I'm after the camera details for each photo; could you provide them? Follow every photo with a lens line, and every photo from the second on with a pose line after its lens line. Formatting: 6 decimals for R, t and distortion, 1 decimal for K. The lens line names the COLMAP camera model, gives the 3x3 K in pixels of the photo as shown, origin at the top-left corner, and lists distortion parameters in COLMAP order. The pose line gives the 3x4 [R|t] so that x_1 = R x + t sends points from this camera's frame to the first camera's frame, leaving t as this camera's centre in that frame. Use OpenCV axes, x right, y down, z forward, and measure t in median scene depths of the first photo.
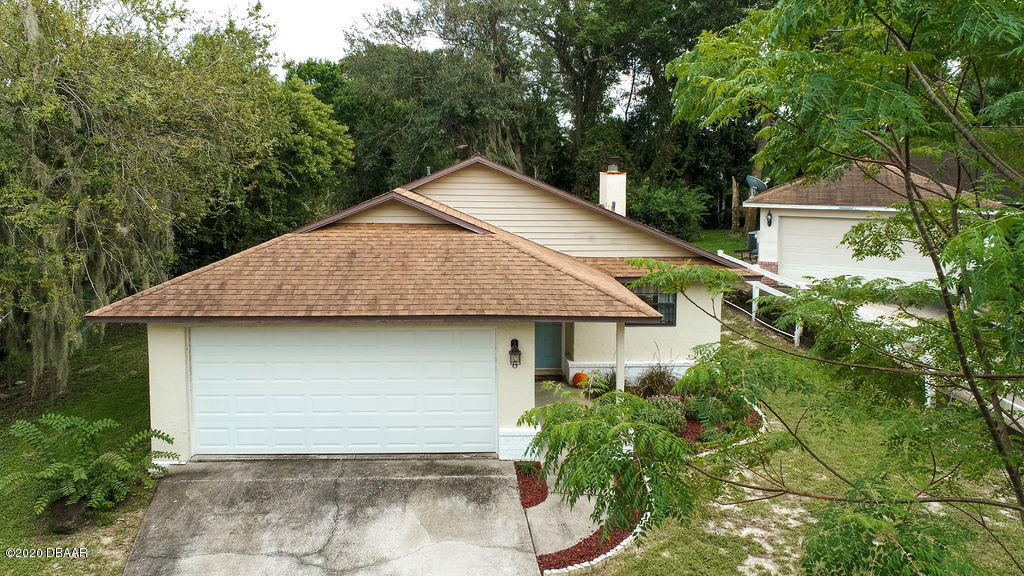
lens RADIAL K [[693.3, 0, 485.2], [0, 693.3, 216.5], [0, 0, 1]] dist [-0.006392, -0.003383]
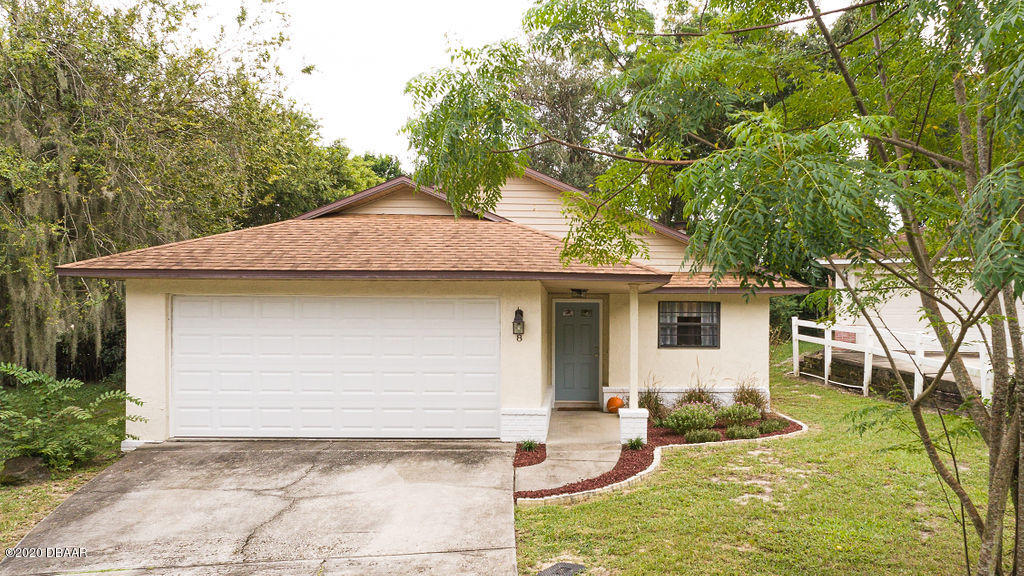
lens RADIAL K [[767.4, 0, 584.1], [0, 767.4, 326.0], [0, 0, 1]] dist [-0.008630, 0.003713]
pose [[0.999977, 0.004153, -0.005411, 0.144504], [-0.004491, 0.997931, -0.064144, 0.281684], [0.005133, 0.064167, 0.997926, -0.029429]]
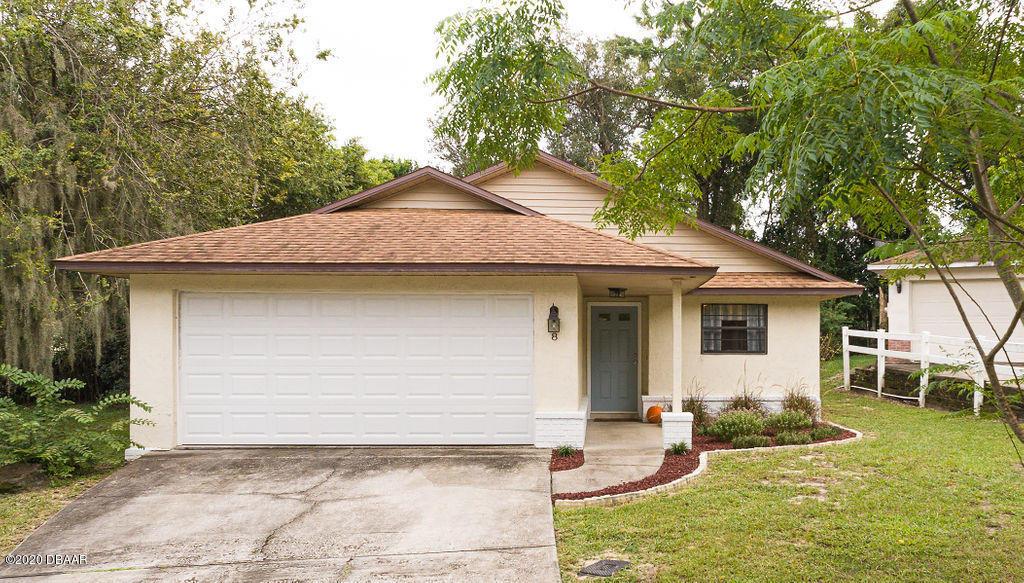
lens RADIAL K [[825.3, 0, 625.8], [0, 825.3, 349.5], [0, 0, 1]] dist [-0.011301, 0.007780]
pose [[0.999979, 0.000684, 0.006508, 0.134074], [-0.000257, 0.997861, -0.065372, 0.317804], [-0.006538, 0.065369, 0.997840, -0.031180]]
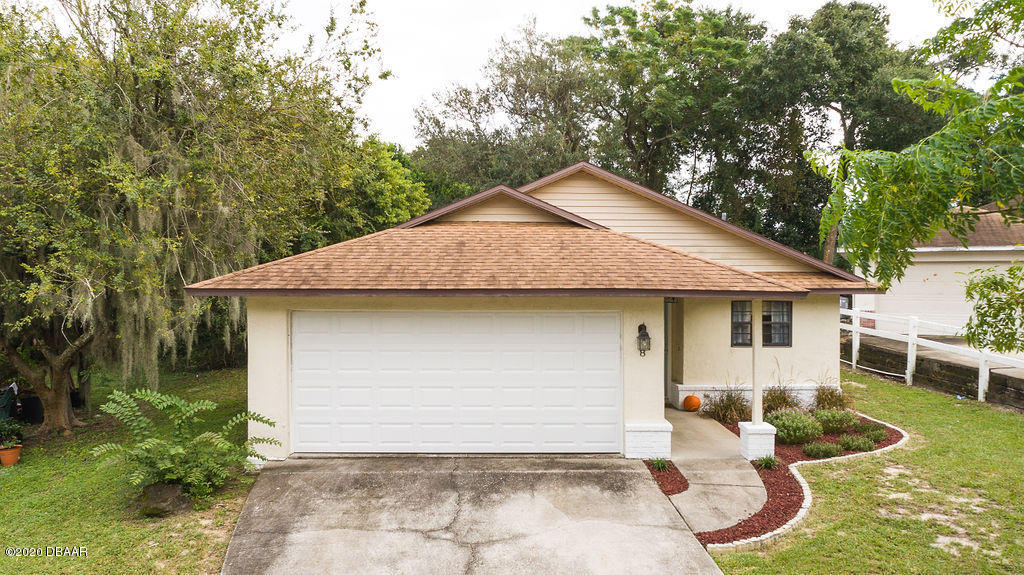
lens RADIAL K [[681.1, 0, 516.7], [0, 681.1, 288.4], [0, 0, 1]] dist [-0.010298, 0.006845]
pose [[0.999717, -0.000854, -0.023754, -0.109158], [-0.000579, 0.998184, -0.060232, 0.195547], [0.023763, 0.060228, 0.997902, 0.097175]]
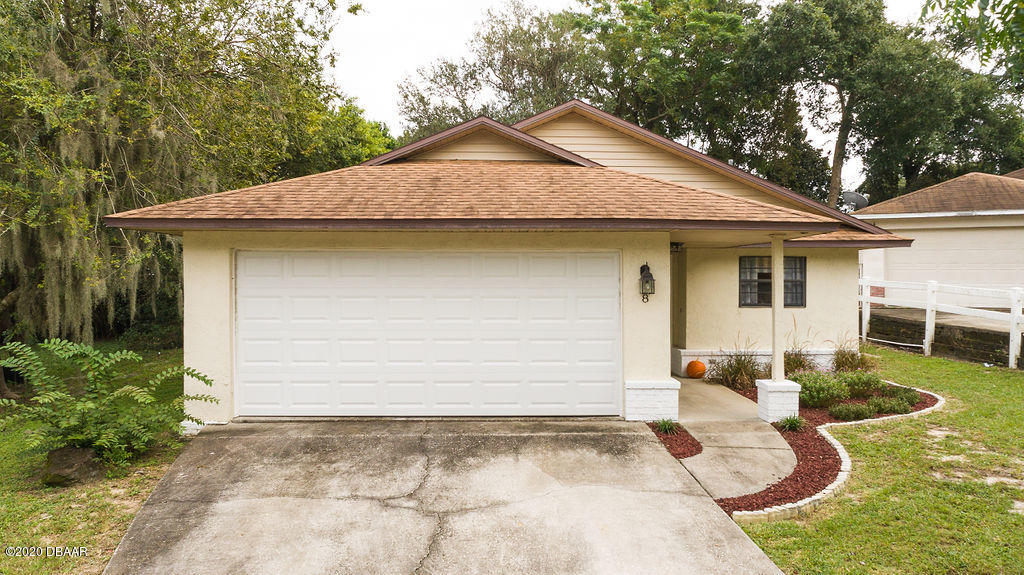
lens RADIAL K [[678.8, 0, 514.3], [0, 678.8, 282.1], [0, 0, 1]] dist [-0.009330, 0.004740]
pose [[0.999928, -0.001513, -0.011919, -0.103636], [0.000731, 0.997860, -0.065376, 0.262966], [0.011993, 0.065362, 0.997790, 0.241428]]
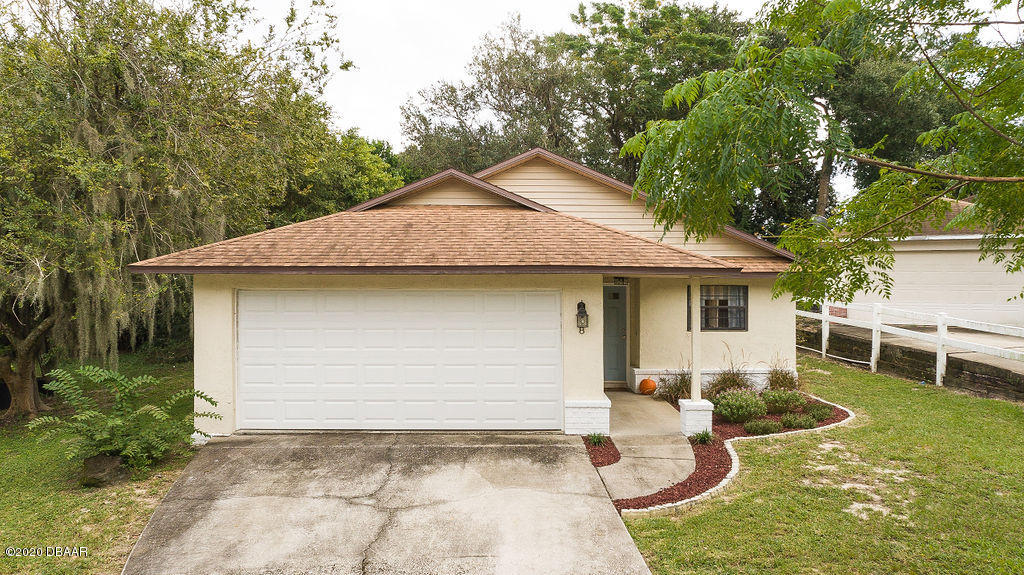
lens RADIAL K [[682.5, 0, 513.0], [0, 682.5, 282.9], [0, 0, 1]] dist [-0.009658, 0.004970]
pose [[0.999443, -0.003052, -0.033228, -0.019784], [0.000673, 0.997450, -0.071364, 0.230510], [0.033361, 0.071301, 0.996897, 0.084506]]
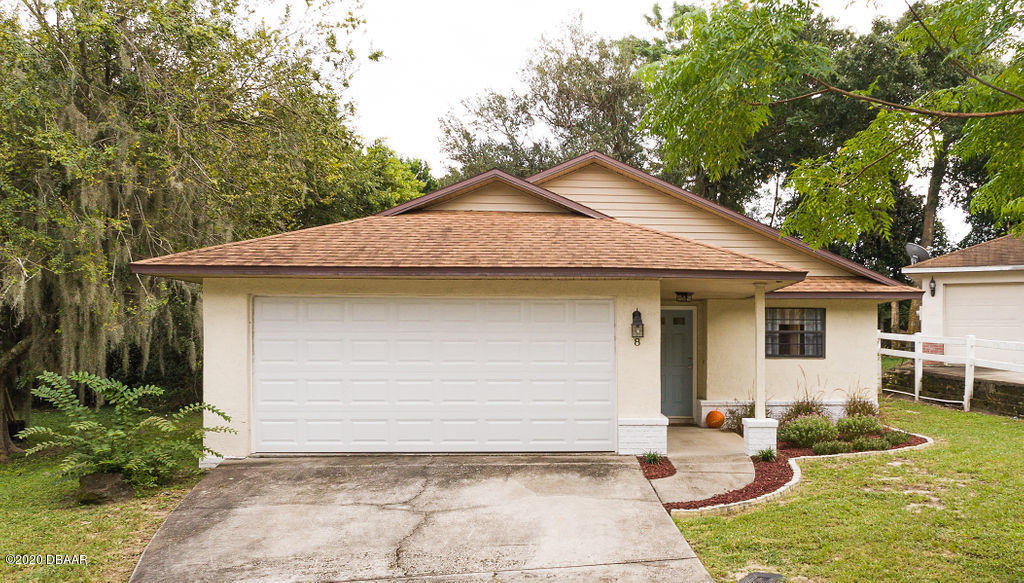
lens RADIAL K [[825.3, 0, 625.8], [0, 825.3, 349.5], [0, 0, 1]] dist [-0.011301, 0.007780]
pose [[0.999631, 0.000331, 0.027156, 0.001406], [0.001476, 0.997786, -0.066491, 0.310909], [-0.027118, 0.066506, 0.997417, -0.014826]]
